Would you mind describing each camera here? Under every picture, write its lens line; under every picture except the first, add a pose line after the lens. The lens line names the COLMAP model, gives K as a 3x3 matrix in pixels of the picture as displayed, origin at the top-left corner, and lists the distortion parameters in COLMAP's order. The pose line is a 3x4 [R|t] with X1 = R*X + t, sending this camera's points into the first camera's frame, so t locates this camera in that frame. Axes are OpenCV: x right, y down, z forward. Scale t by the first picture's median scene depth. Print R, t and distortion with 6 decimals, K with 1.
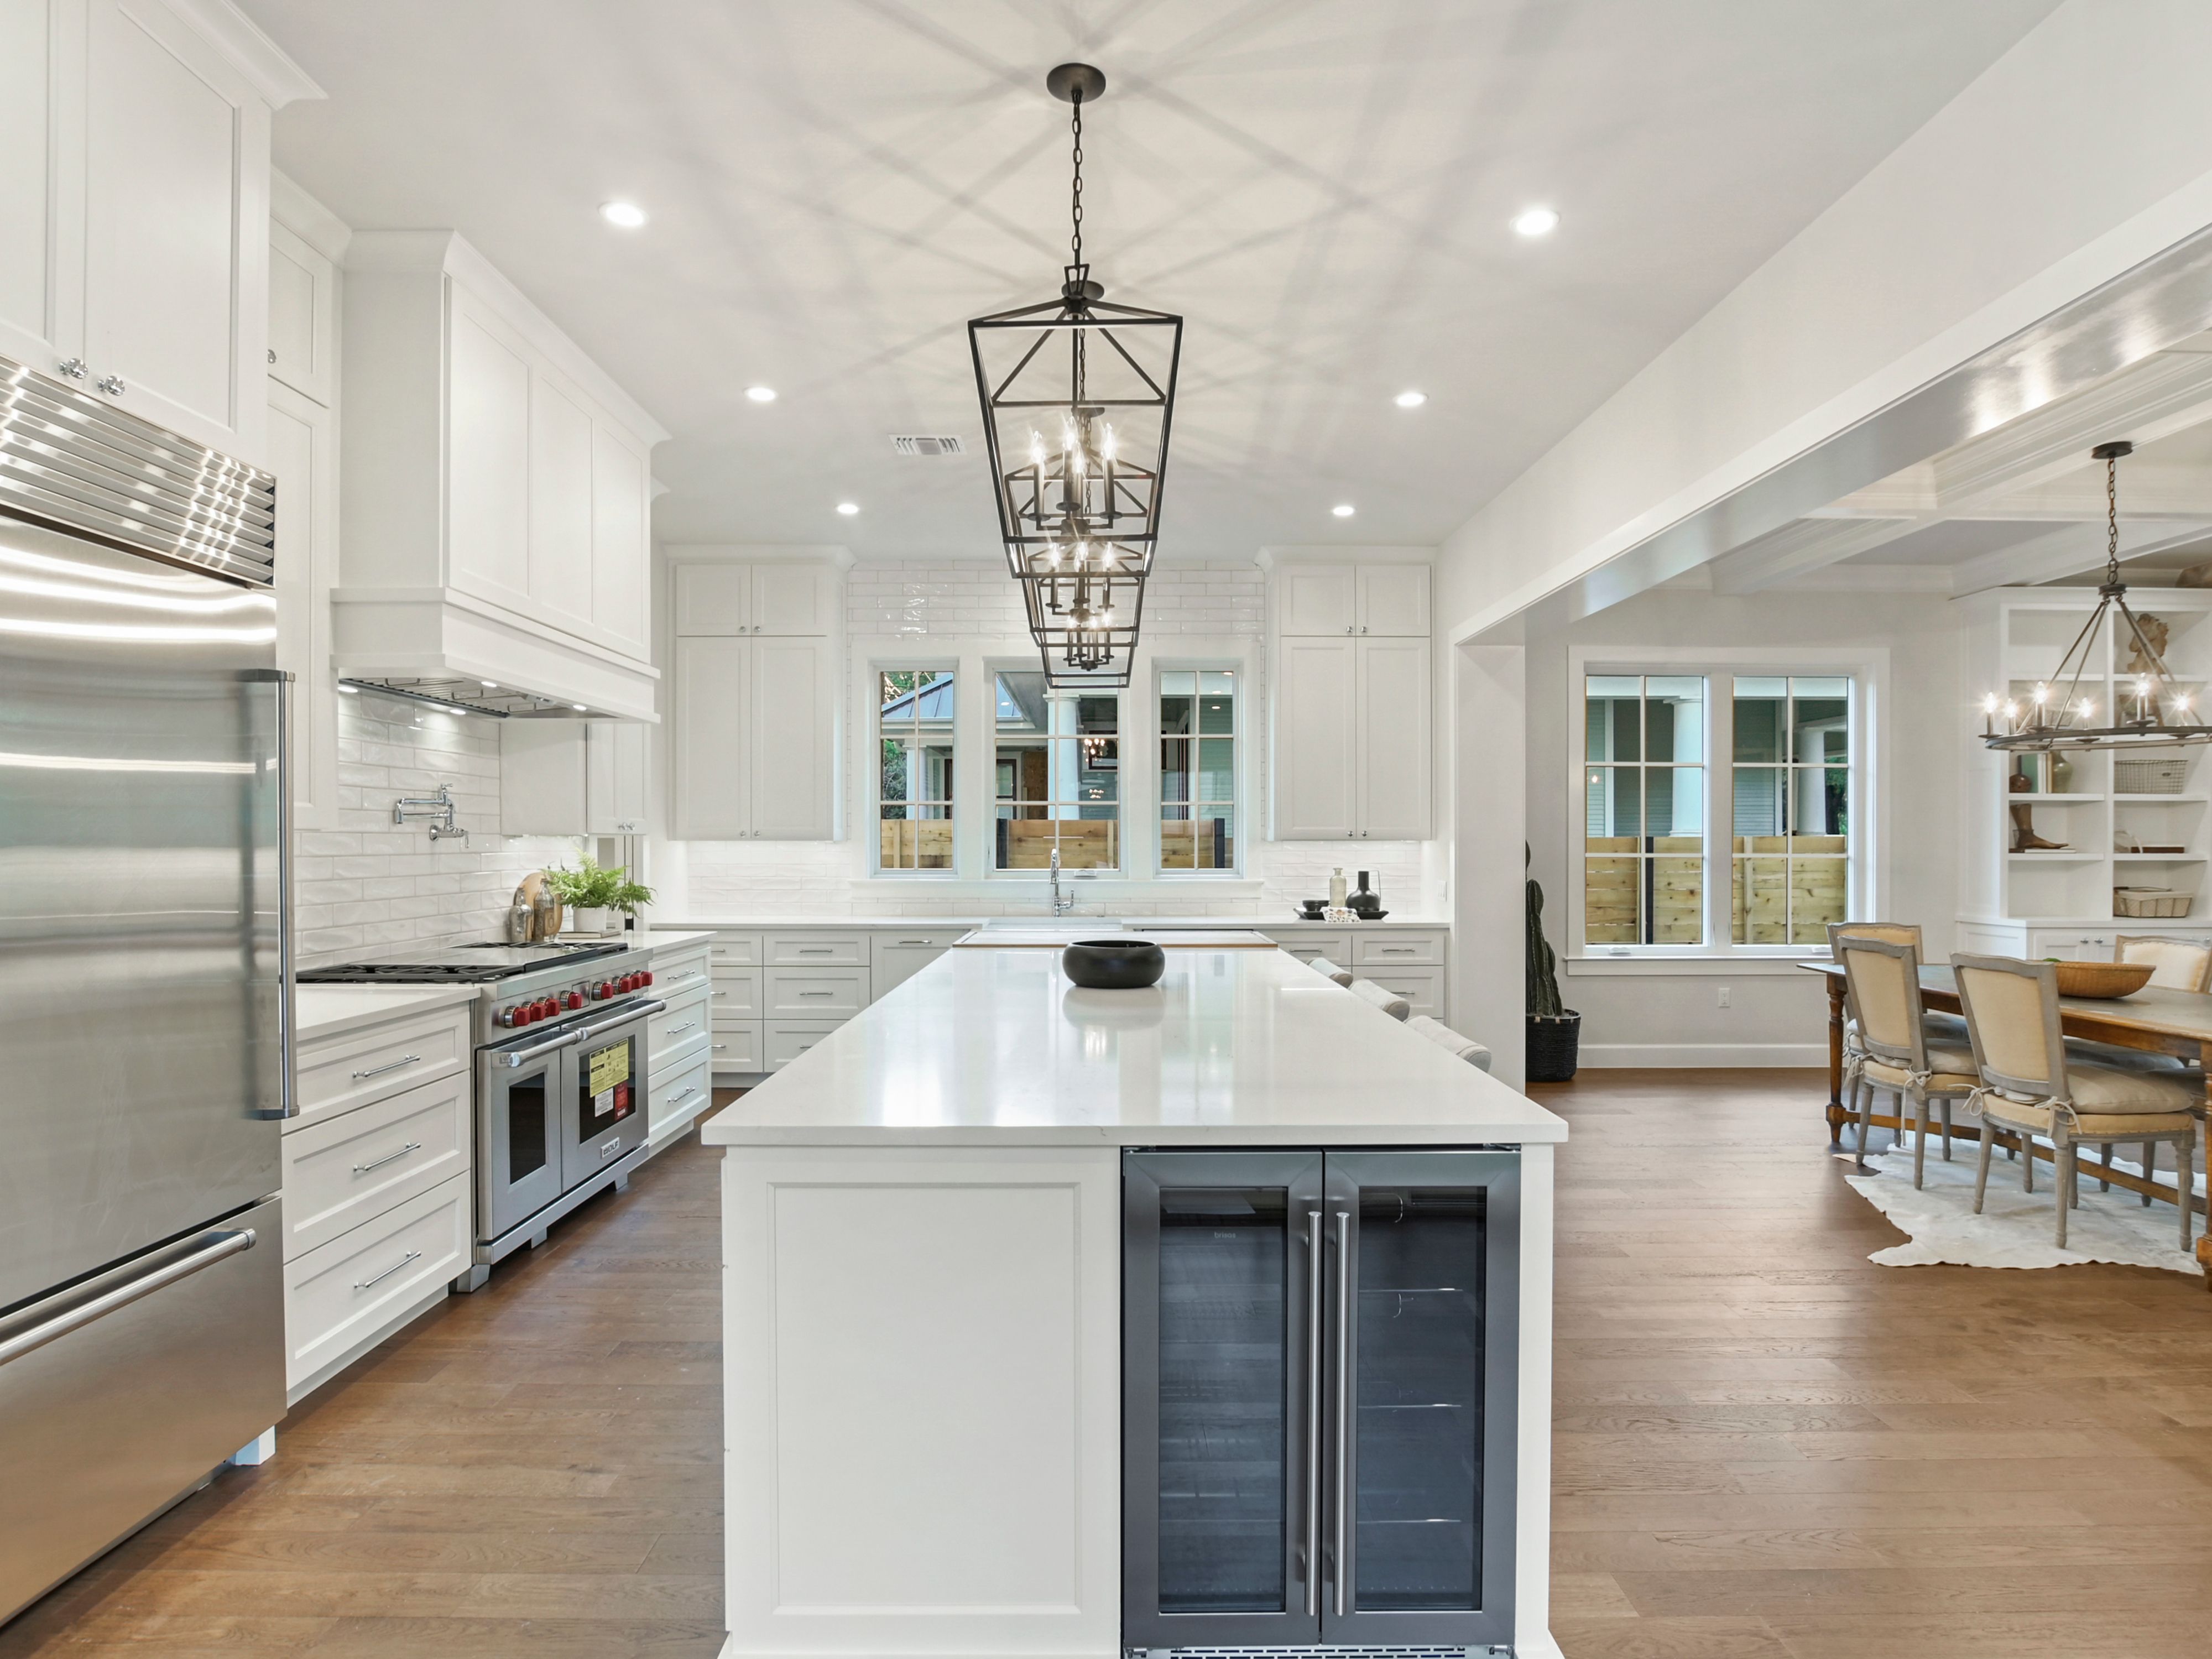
lens RADIAL K [[1187.0, 0, 1109.7], [0, 1187.0, 848.2], [0, 0, 1]] dist [-0.021953, 0.000263]
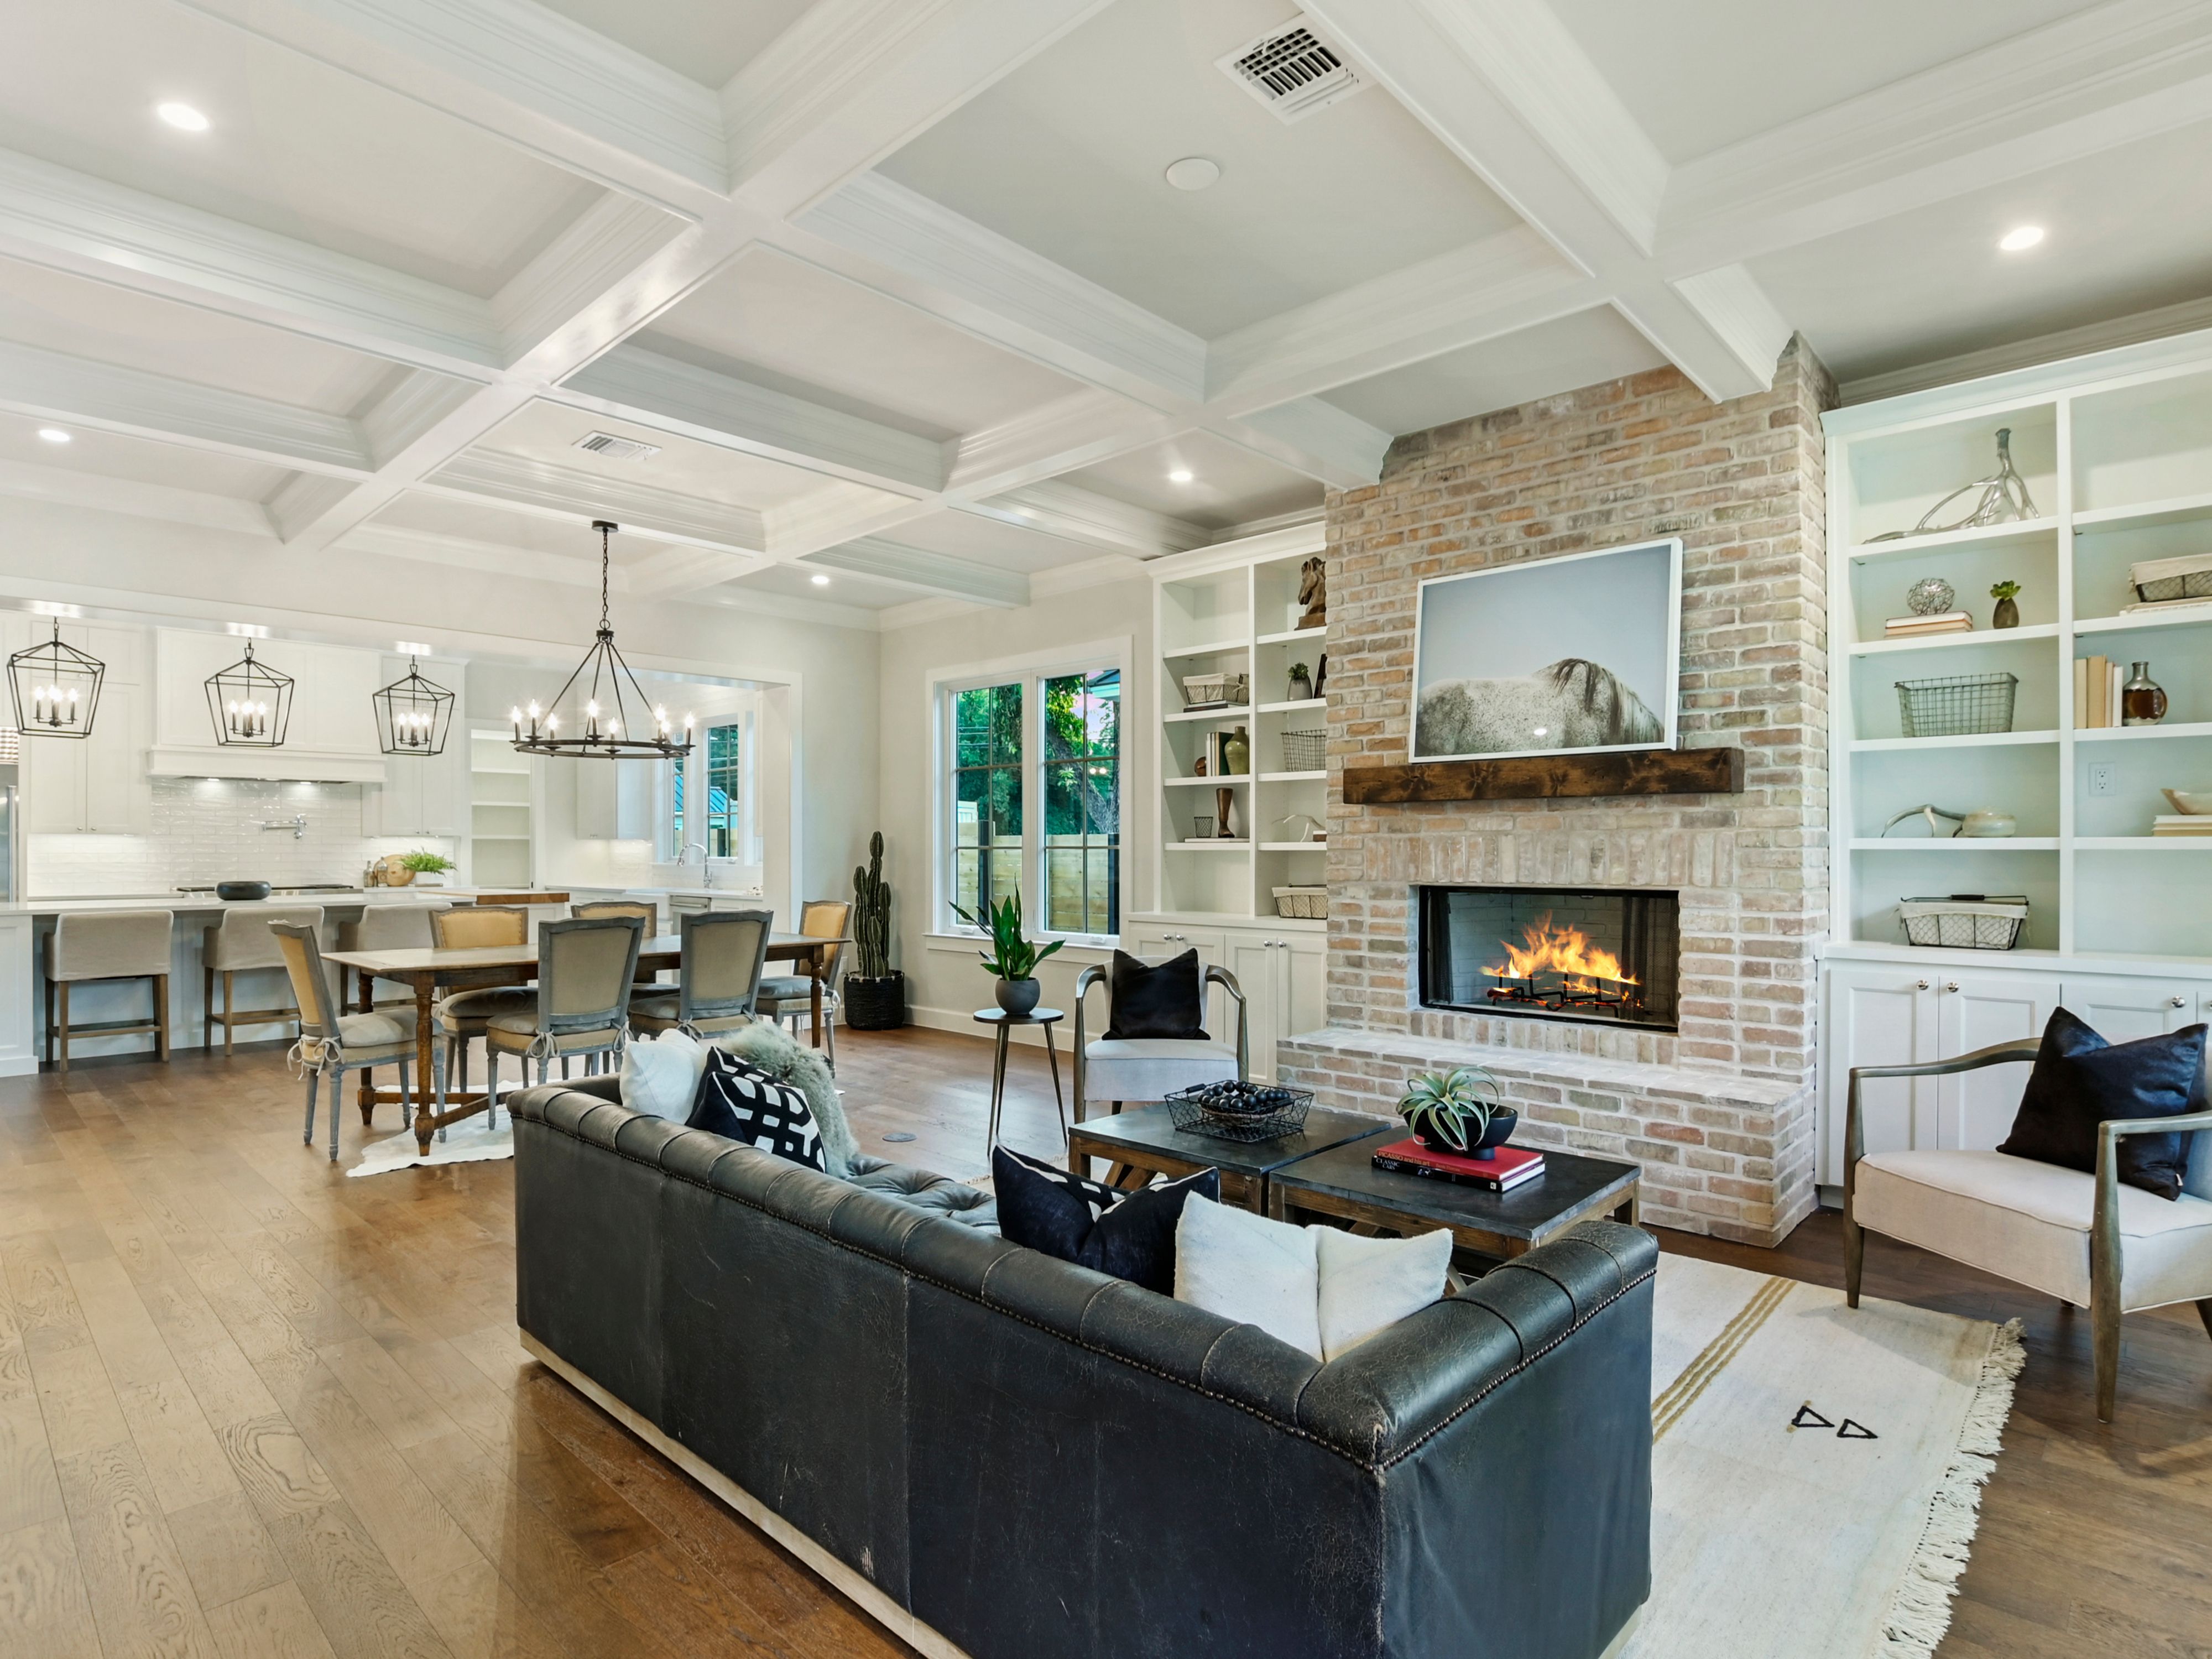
lens RADIAL K [[1162.5, 0, 1110.6], [0, 1162.5, 846.4], [0, 0, 1]] dist [-0.032415, 0.008381]
pose [[0.723013, -0.003122, -0.690827, 1.394842], [-0.001127, 0.999983, -0.005699, 0.012838], [0.690833, 0.004899, 0.722998, 0.303469]]
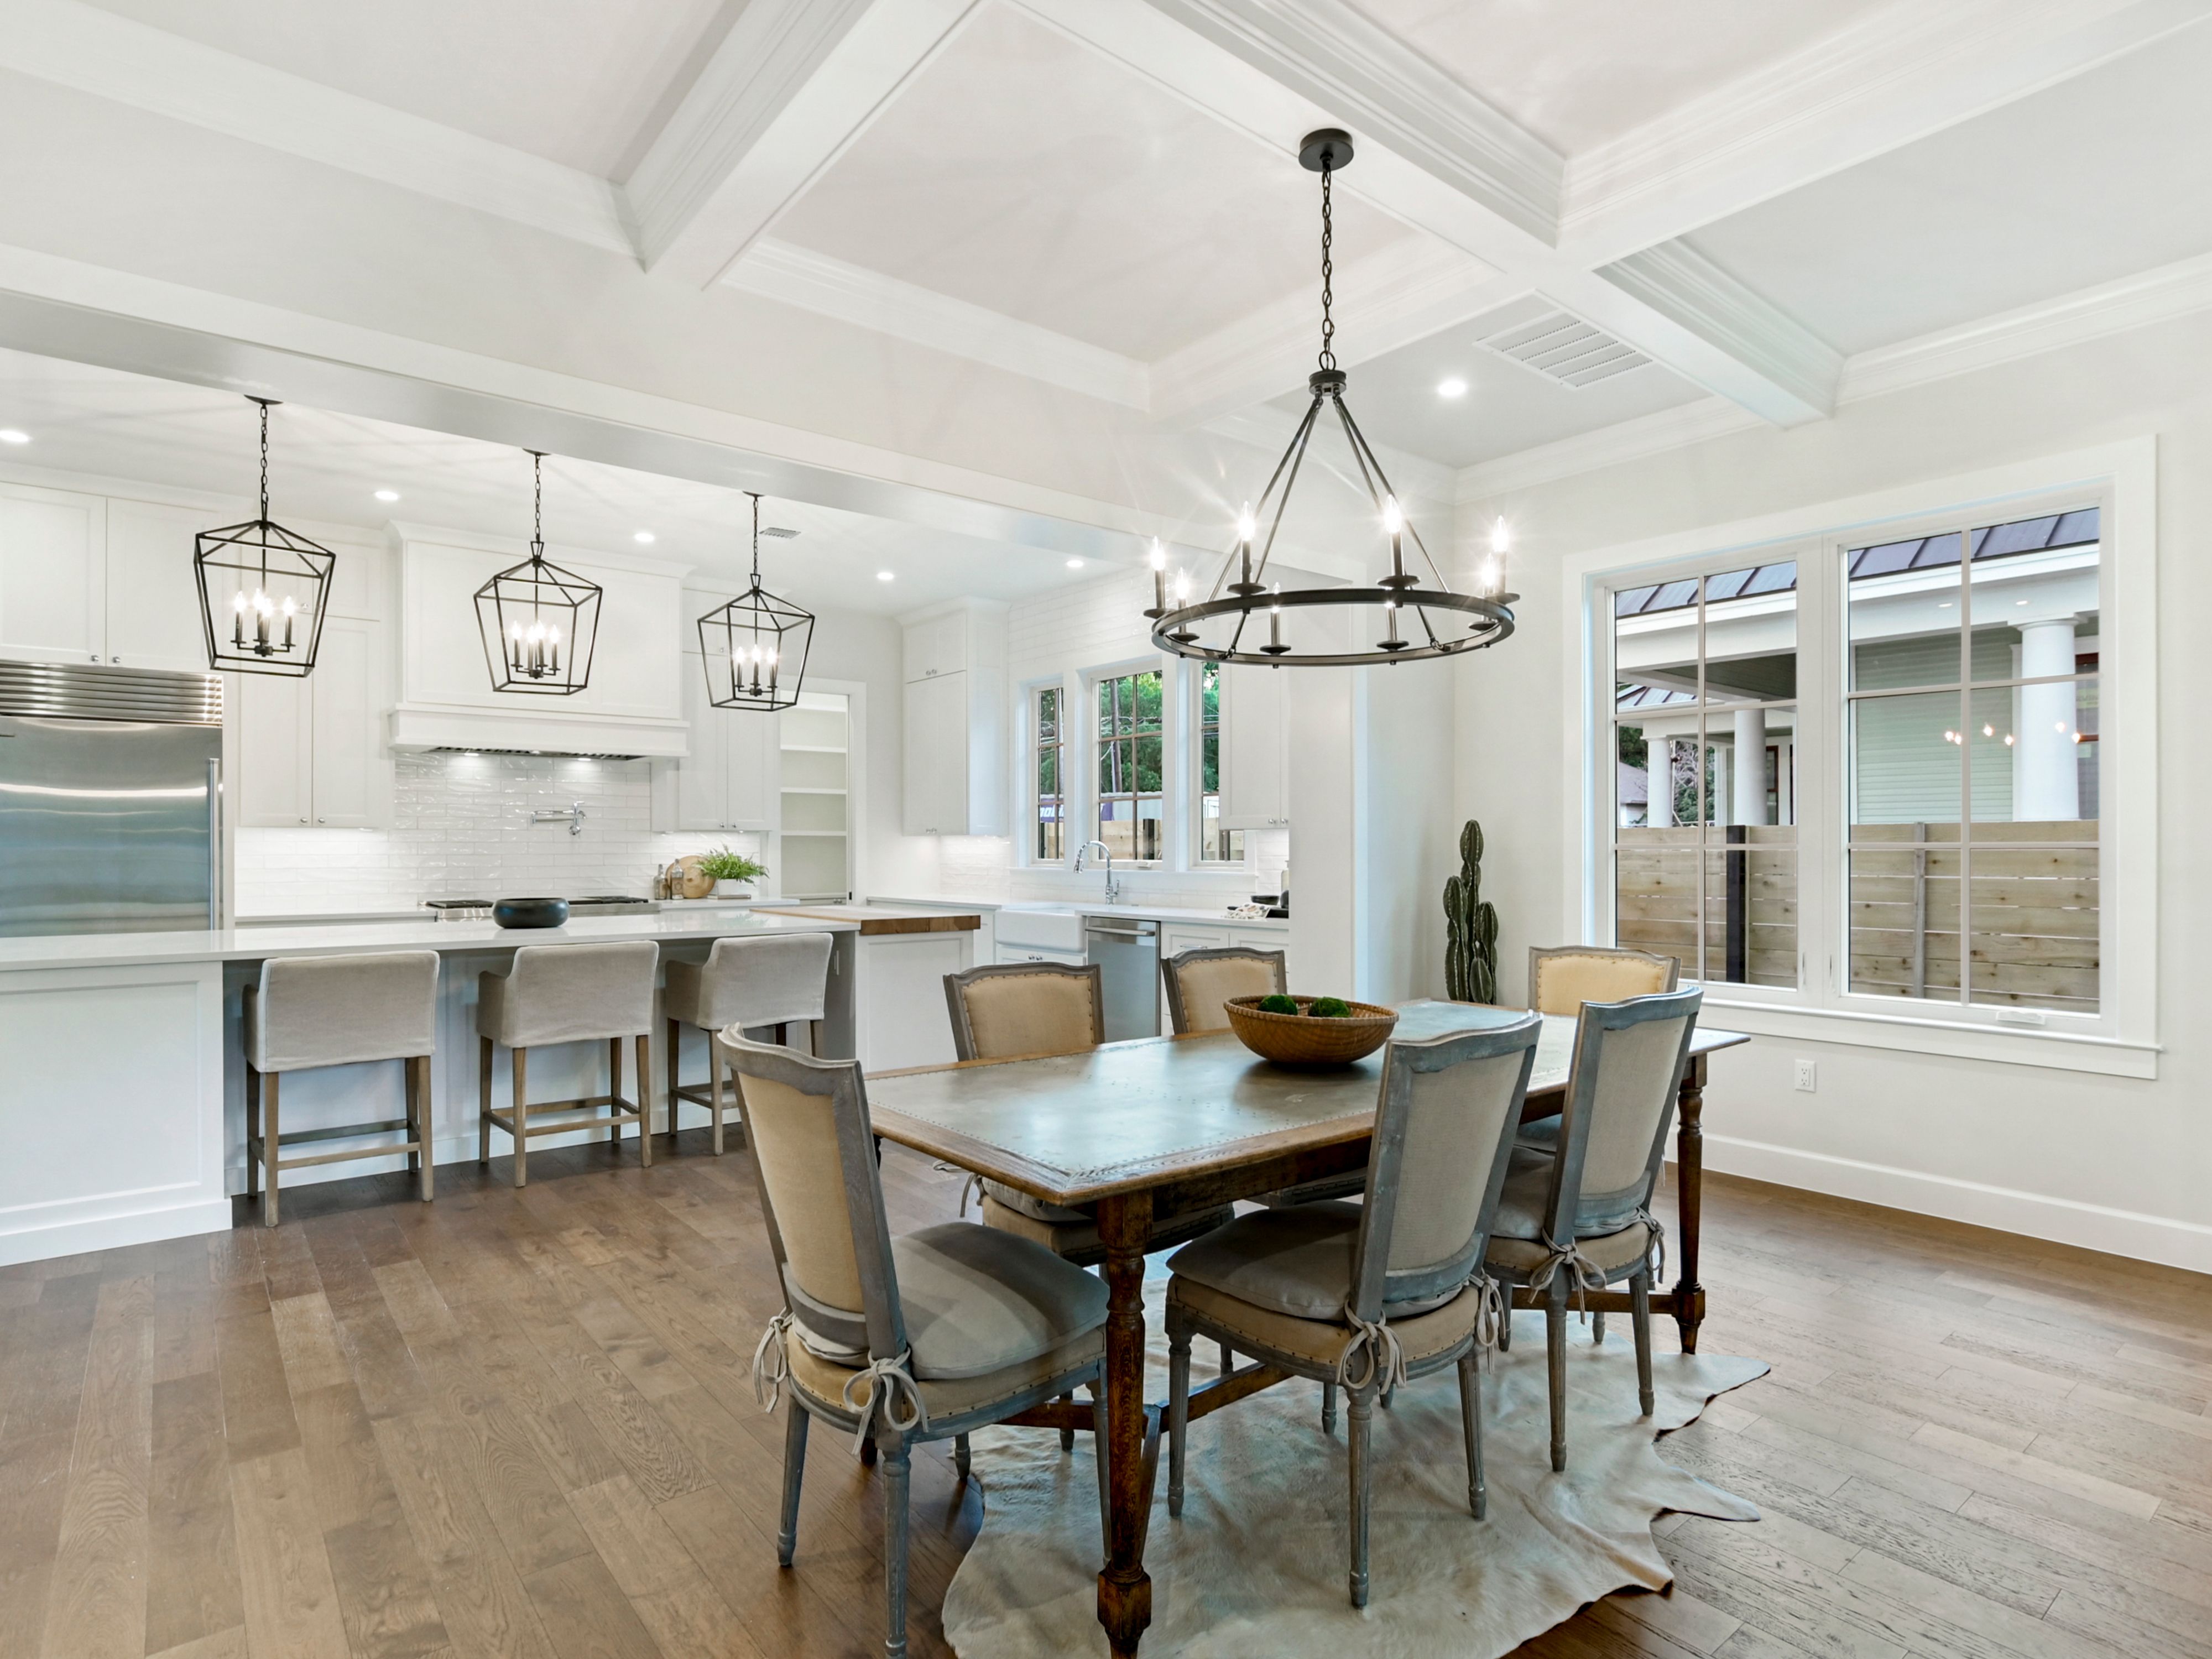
lens RADIAL K [[1174.9, 0, 1104.1], [0, 1174.9, 846.8], [0, 0, 1]] dist [-0.019276, 0.012629]
pose [[0.617640, -0.002441, -0.786457, 0.818250], [-0.001870, 0.999988, -0.004572, 0.011473], [0.786459, 0.004295, 0.617628, 0.353479]]
